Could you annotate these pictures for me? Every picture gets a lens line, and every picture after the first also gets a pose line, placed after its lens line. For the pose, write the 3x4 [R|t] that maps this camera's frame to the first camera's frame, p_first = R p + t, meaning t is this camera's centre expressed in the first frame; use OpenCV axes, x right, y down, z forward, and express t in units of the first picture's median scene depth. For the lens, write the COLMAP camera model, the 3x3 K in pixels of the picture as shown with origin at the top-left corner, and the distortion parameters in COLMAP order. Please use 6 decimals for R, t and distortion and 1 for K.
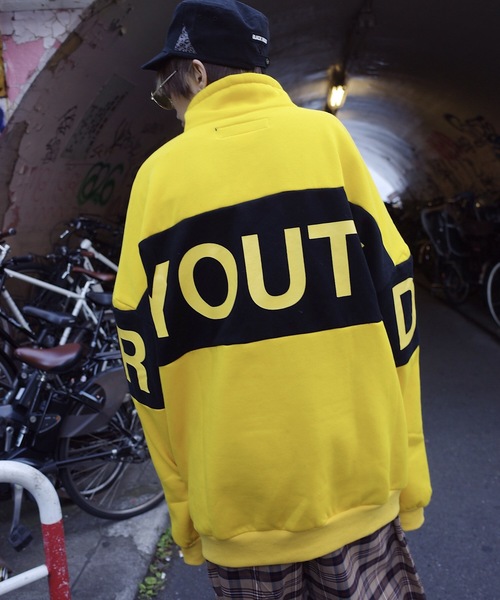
lens RADIAL K [[603.4, 0, 254.5], [0, 603.4, 284.2], [0, 0, 1]] dist [-0.031648, 0.000000]
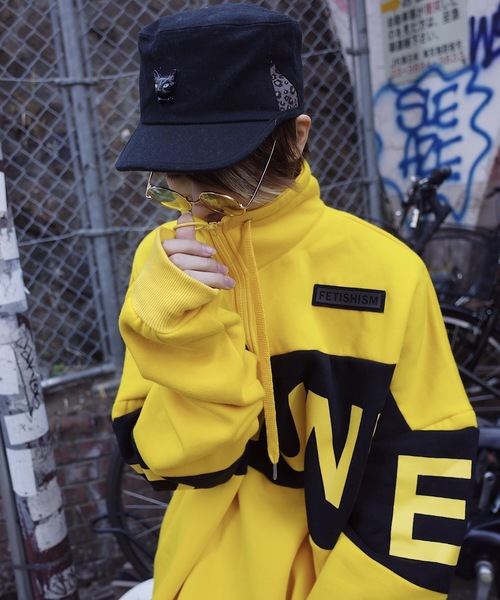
lens RADIAL K [[603.4, 0, 240.3], [0, 603.4, 292.1], [0, 0, 1]] dist [-0.031648, 0.000000]
pose [[0.596971, 0.119896, -0.793253, -0.045952], [-0.029915, 0.991409, 0.127334, -0.017510], [0.801705, -0.052284, 0.595429, 0.234398]]
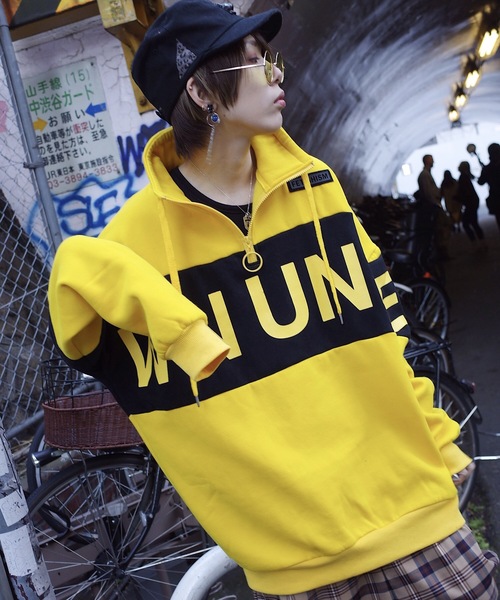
lens RADIAL K [[673.1, 0, 256.8], [0, 673.1, 320.8], [0, 0, 1]] dist [-0.047913, 0.000000]
pose [[0.970758, -0.149772, -0.187611, -0.138449], [0.156059, 0.987563, 0.019118, 0.008646], [0.182414, -0.047837, 0.982057, 0.012853]]
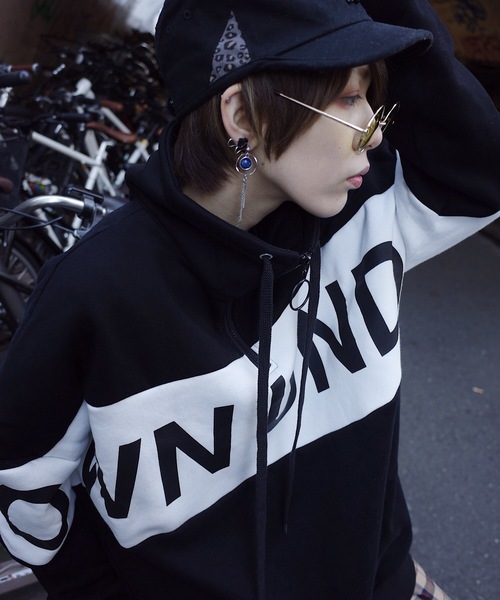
lens RADIAL K [[603.4, 0, 264.4], [0, 603.4, 295.6], [0, 0, 1]] dist [-0.031648, 0.000000]
pose [[0.965952, 0.028110, 0.257188, -0.239690], [-0.099644, 0.957815, 0.269557, -0.038589], [-0.238761, -0.286006, 0.928005, 0.181226]]
